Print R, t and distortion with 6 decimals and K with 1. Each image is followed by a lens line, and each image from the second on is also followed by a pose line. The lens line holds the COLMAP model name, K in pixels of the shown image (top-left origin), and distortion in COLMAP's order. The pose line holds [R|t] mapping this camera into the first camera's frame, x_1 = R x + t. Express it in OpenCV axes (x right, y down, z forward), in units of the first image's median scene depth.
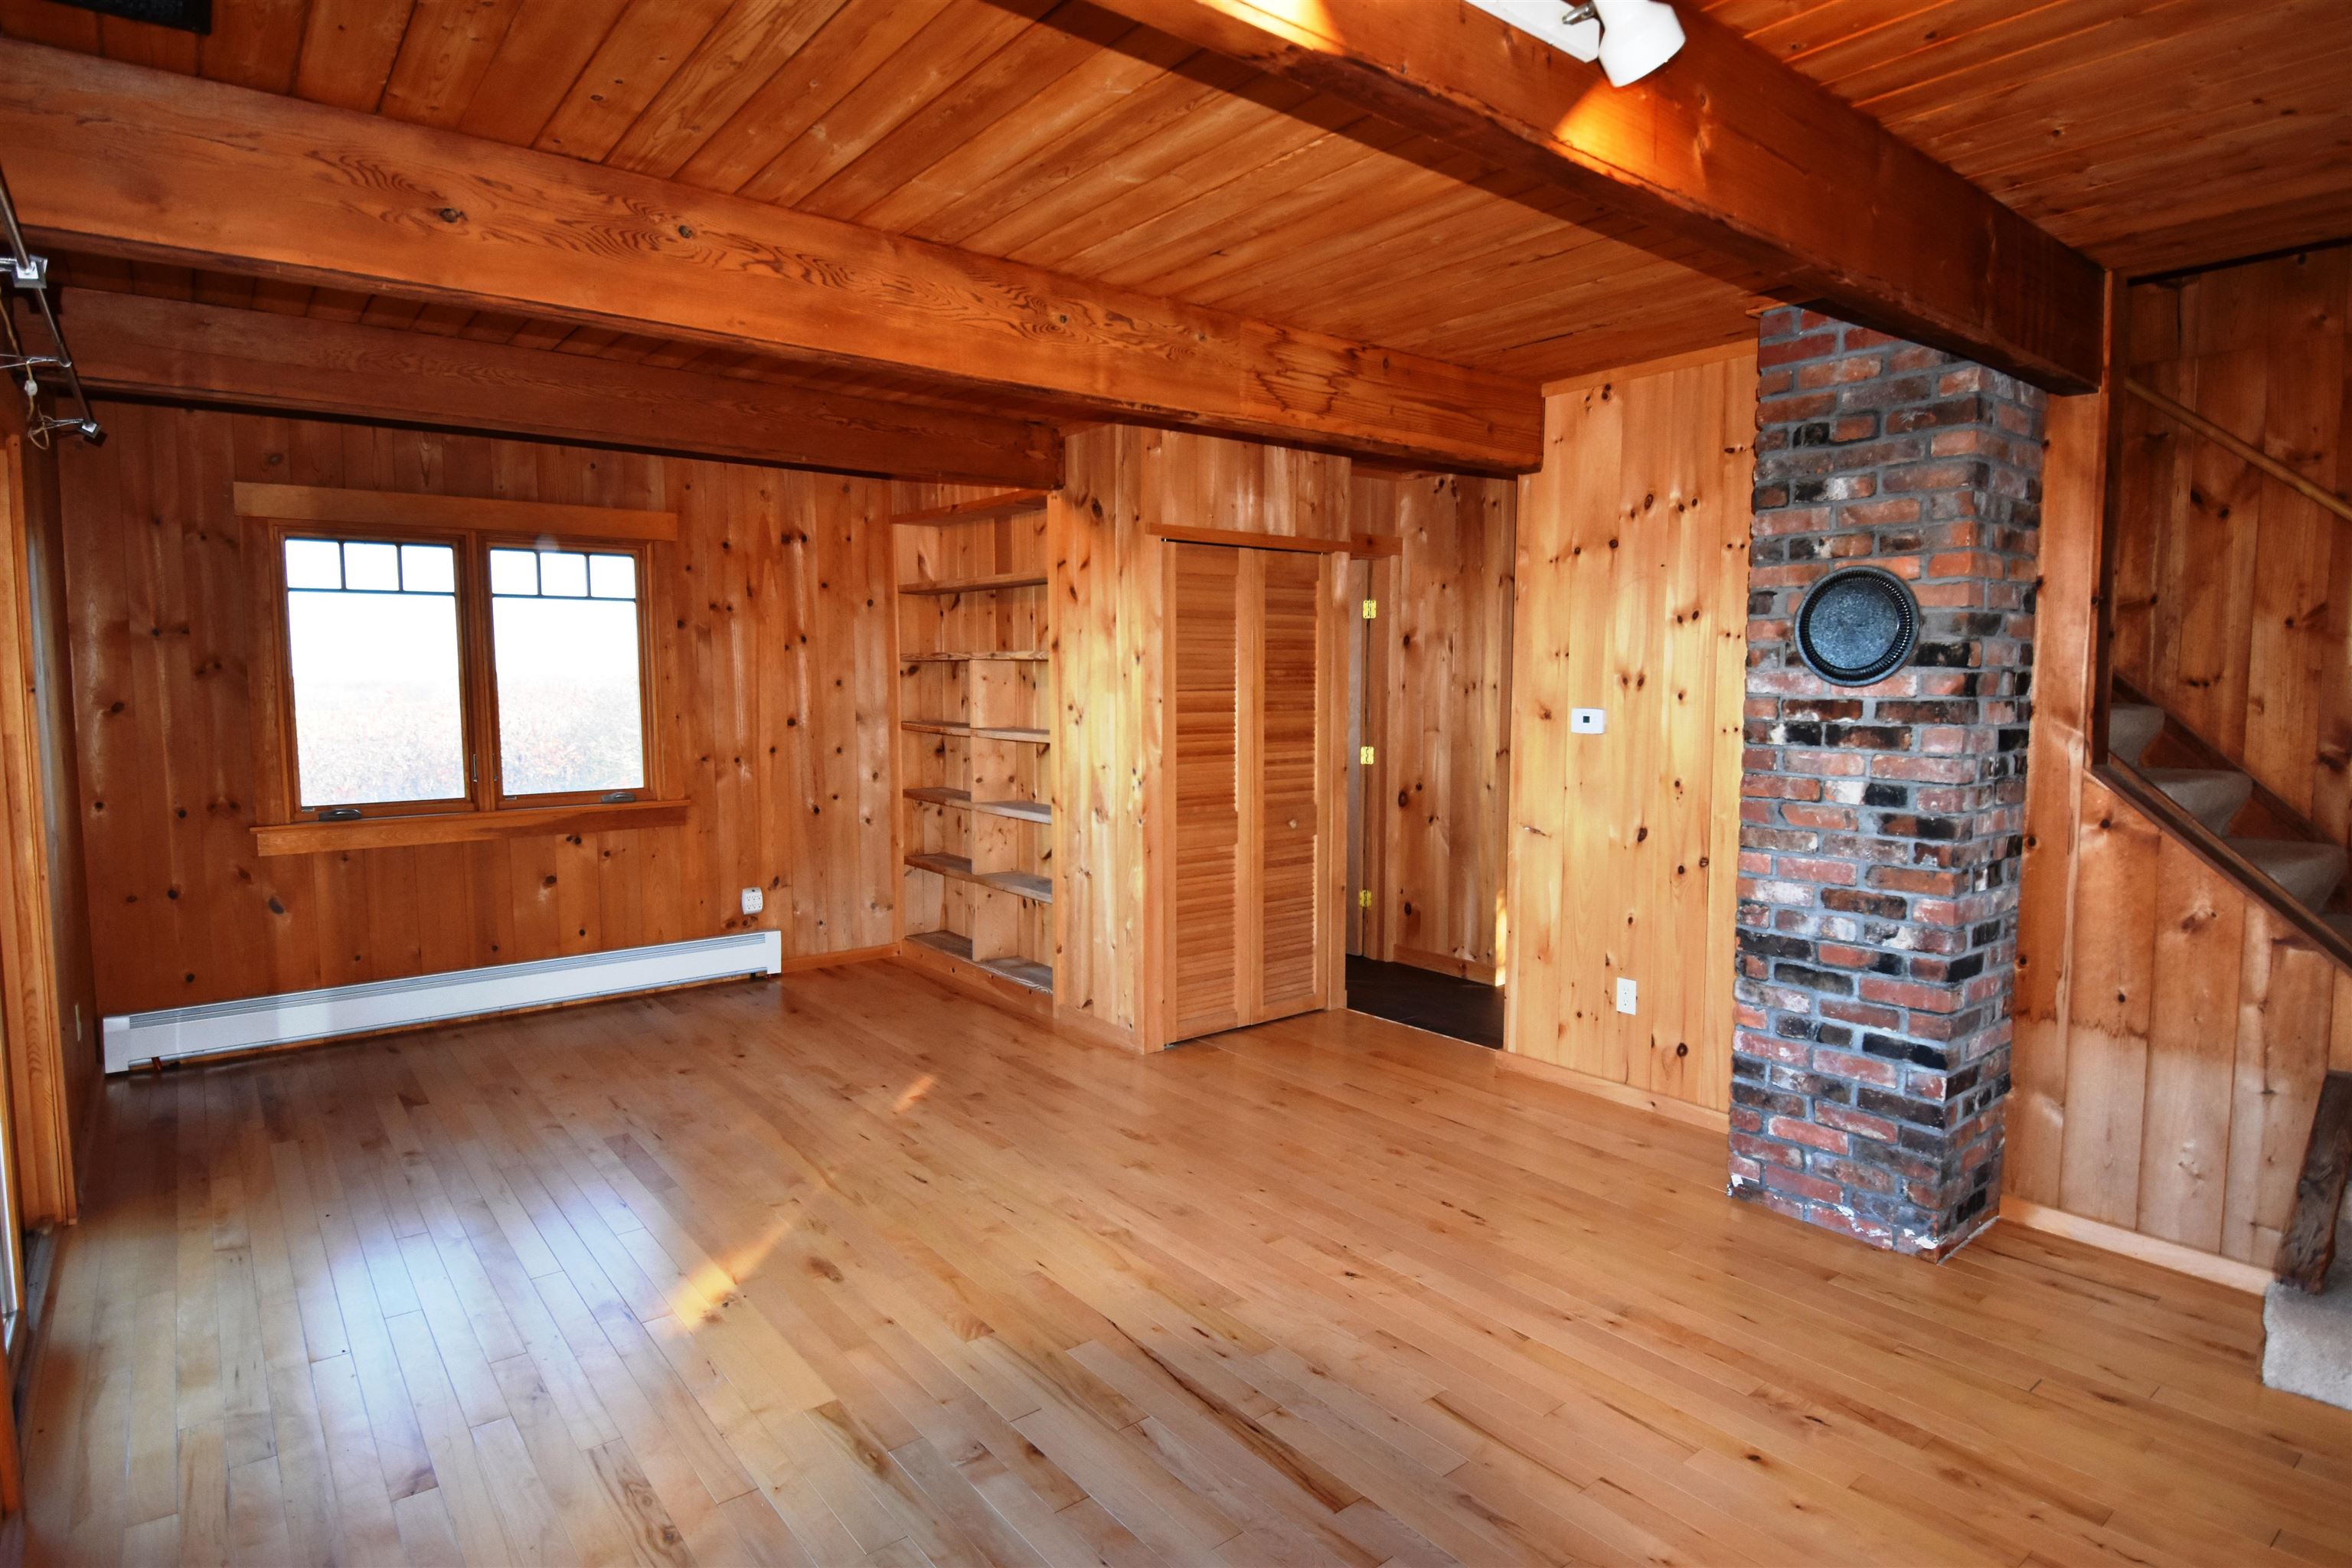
lens RADIAL K [[1254.2, 0, 1169.7], [0, 1254.2, 775.2], [0, 0, 1]] dist [0.021677, -0.035077]
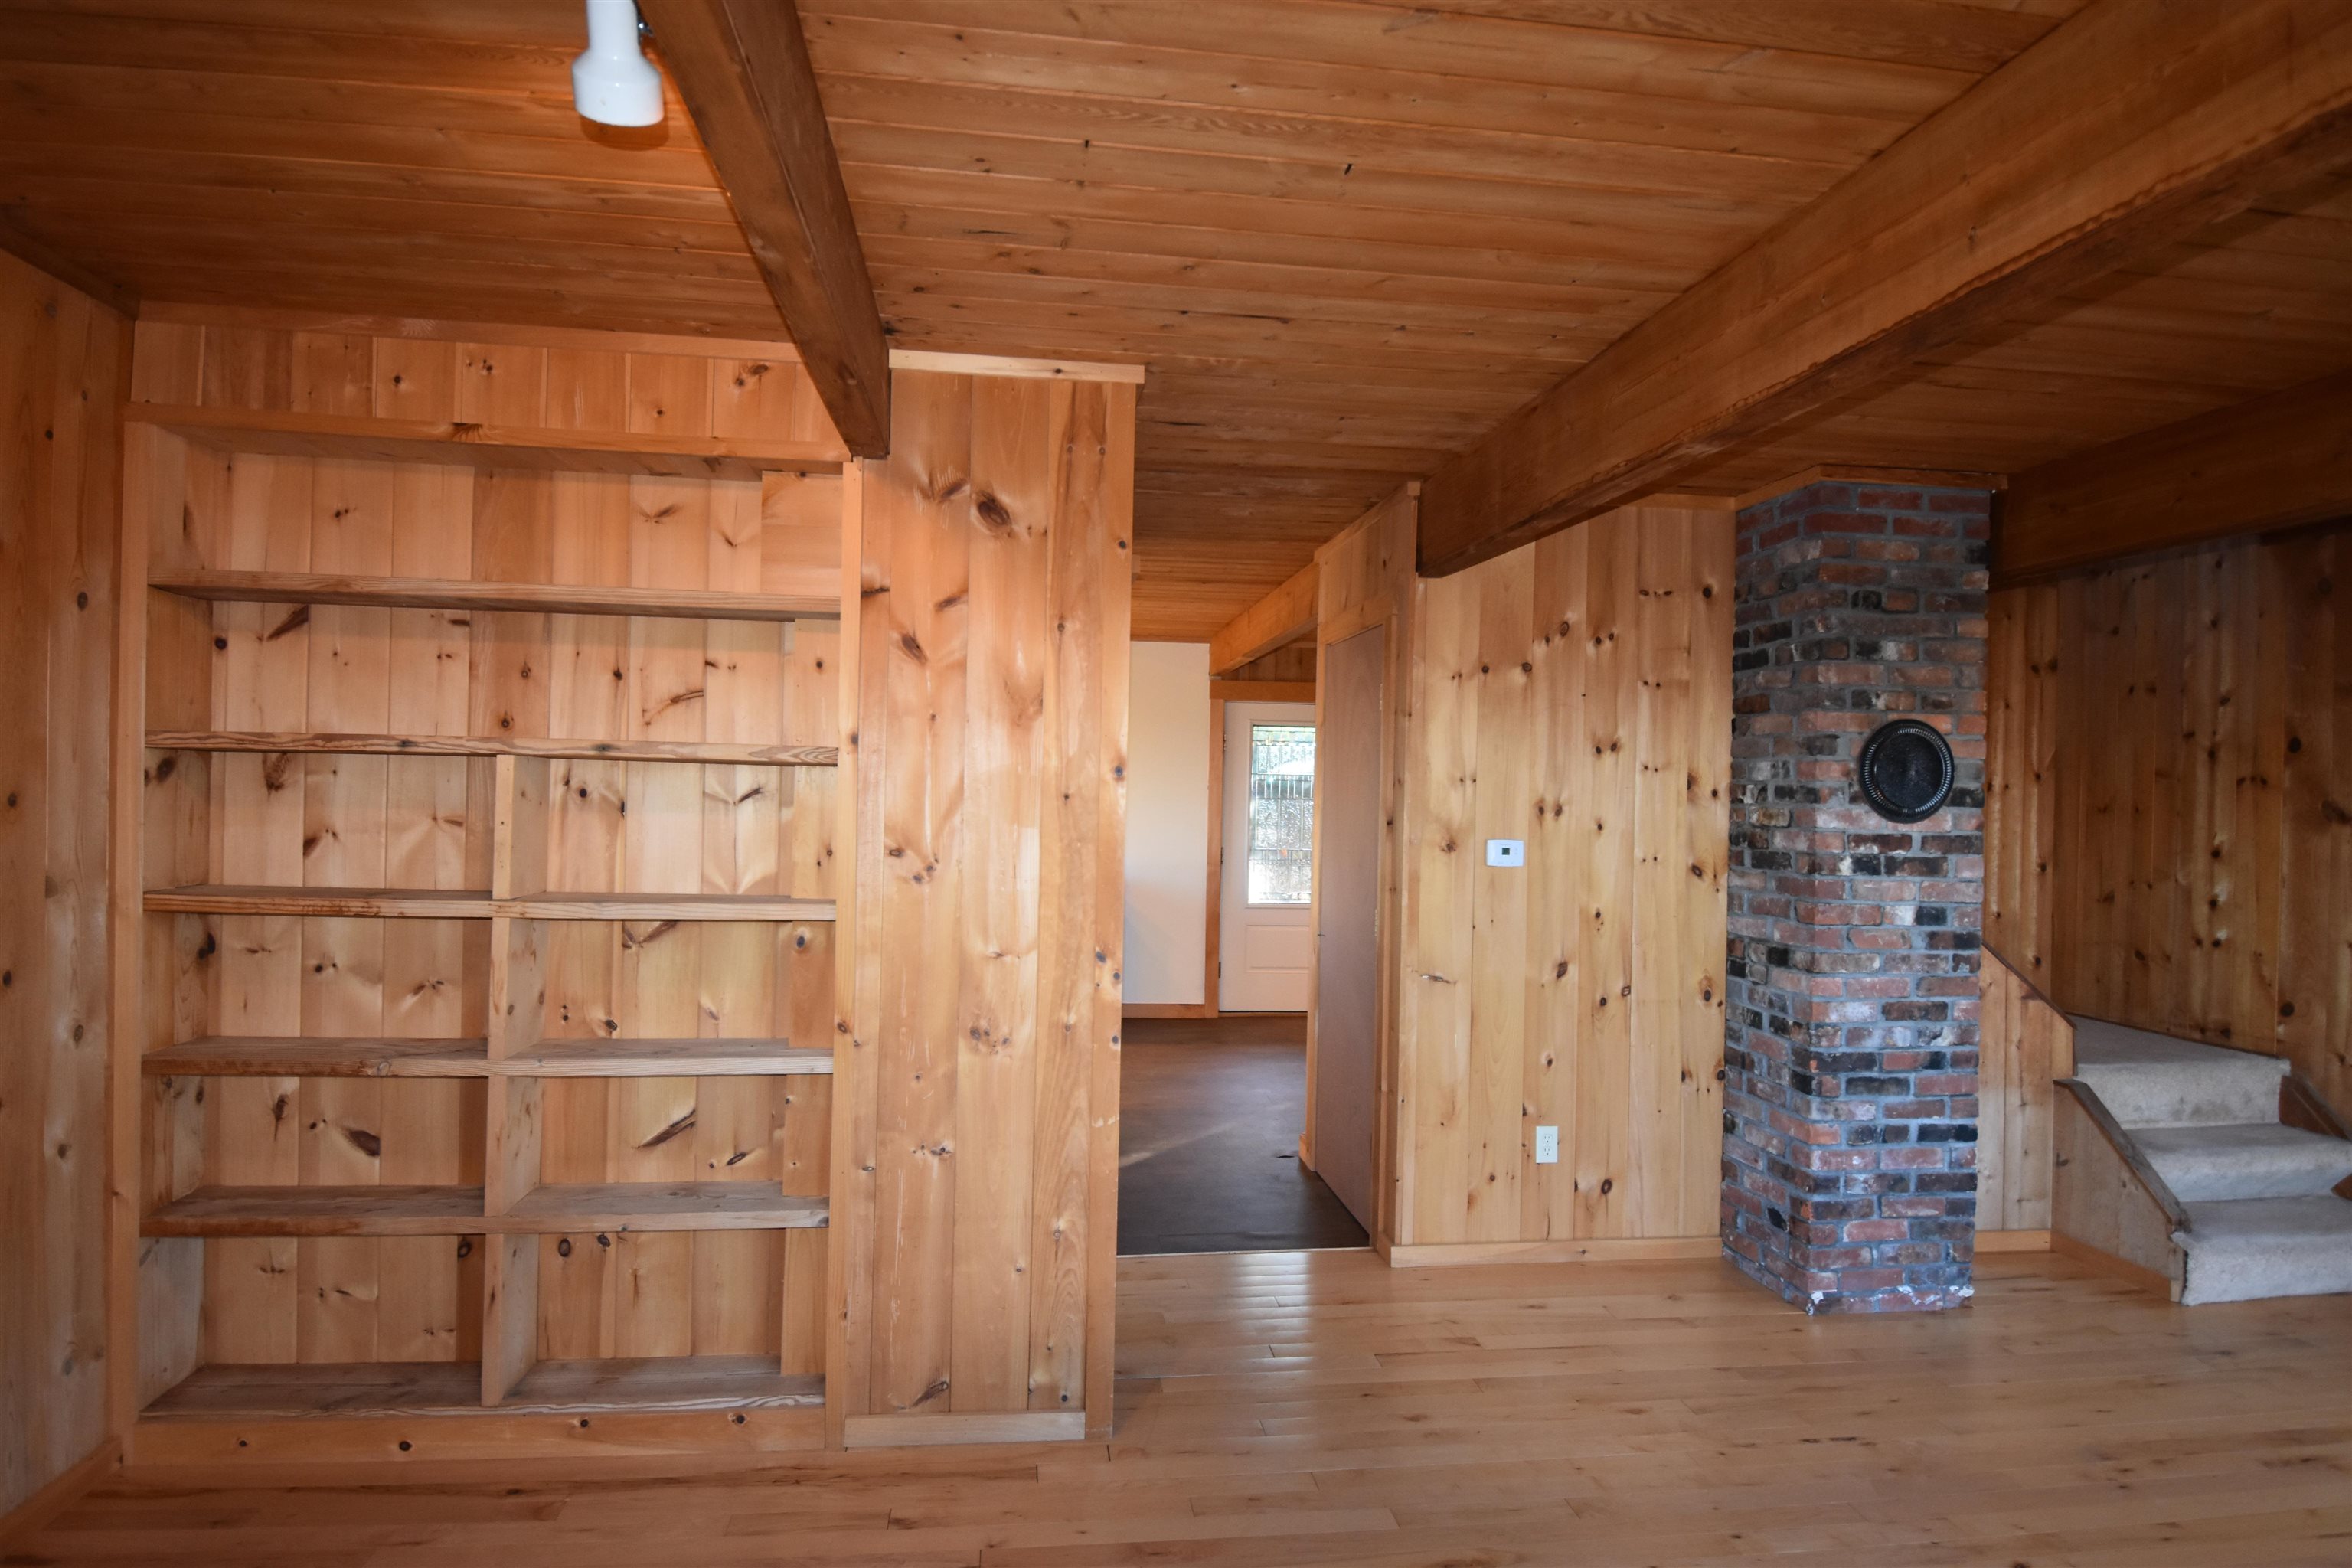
lens RADIAL K [[1254.2, 0, 1169.7], [0, 1254.2, 775.2], [0, 0, 1]] dist [0.021677, -0.035077]
pose [[0.511354, 0.018363, 0.859174, -0.774424], [0.047378, 0.997649, -0.049520, -0.087095], [-0.858063, 0.066028, 0.509282, 0.968858]]
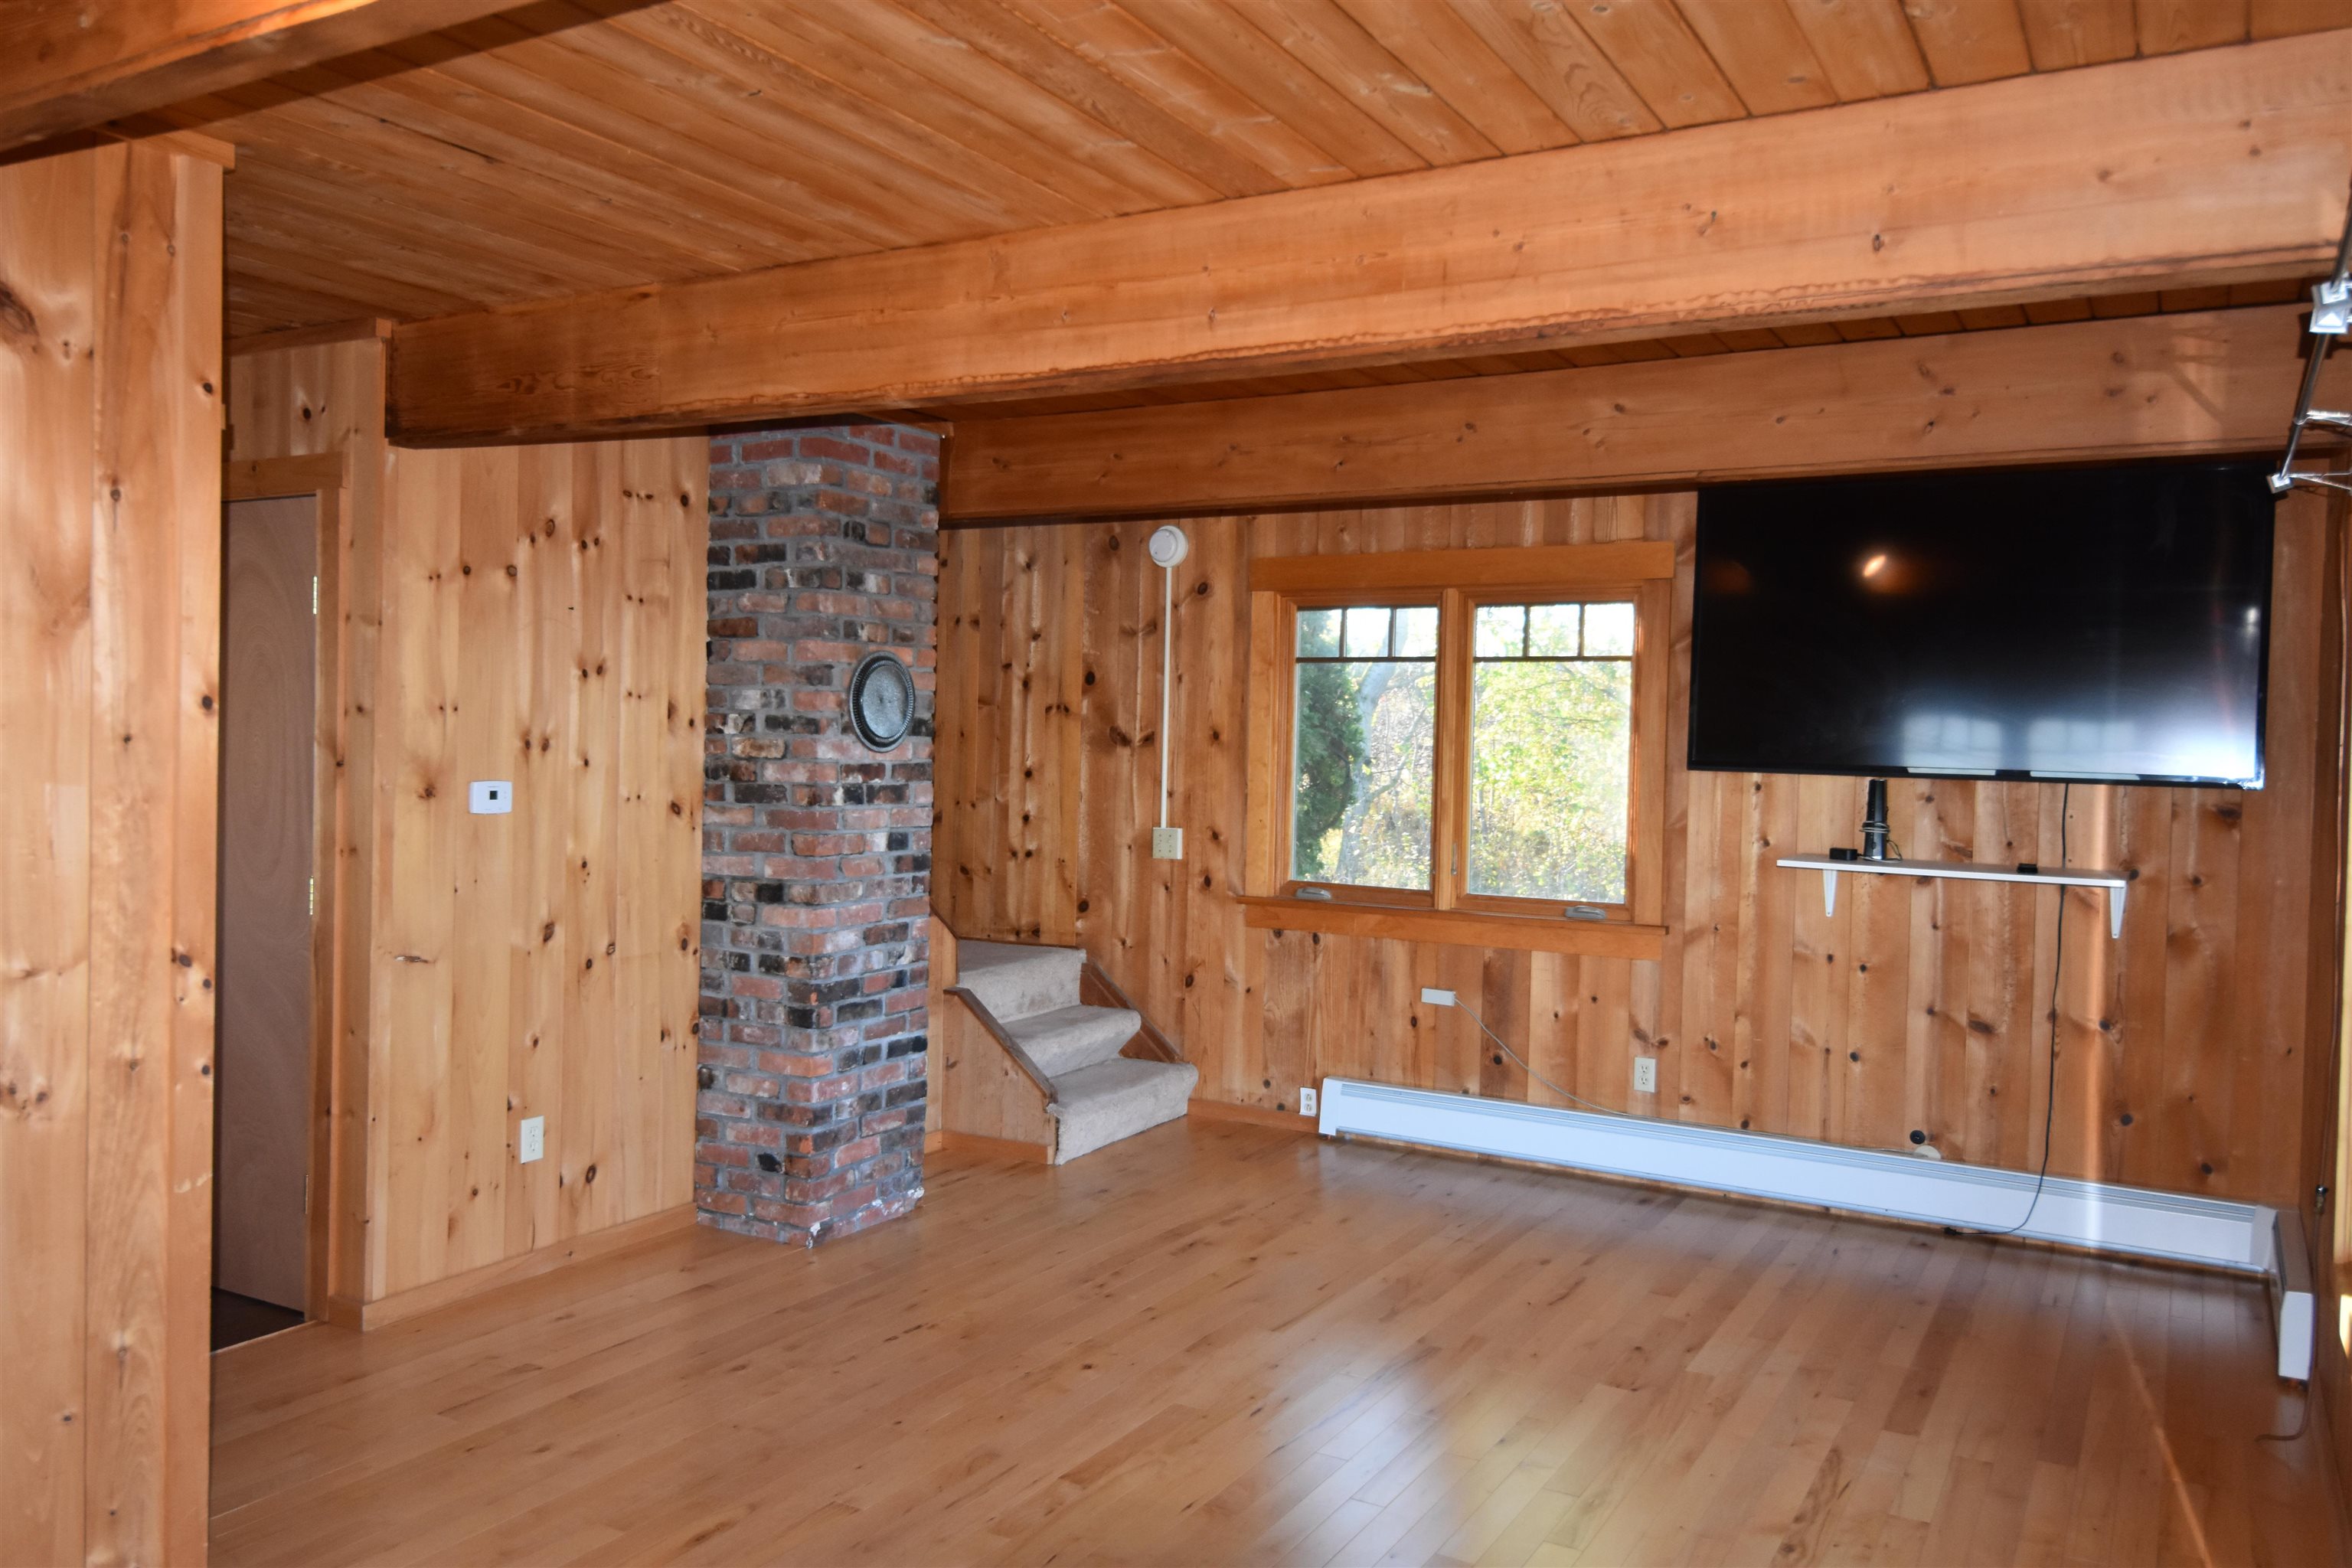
lens RADIAL K [[1736.2, 0, 1168.7], [0, 1736.2, 770.3], [0, 0, 1]] dist [0.057492, -0.069350]
pose [[-0.371043, -0.028556, 0.928177, -1.051164], [0.053283, 0.997226, 0.051980, -0.121507], [-0.927086, 0.068743, -0.368492, 1.325573]]
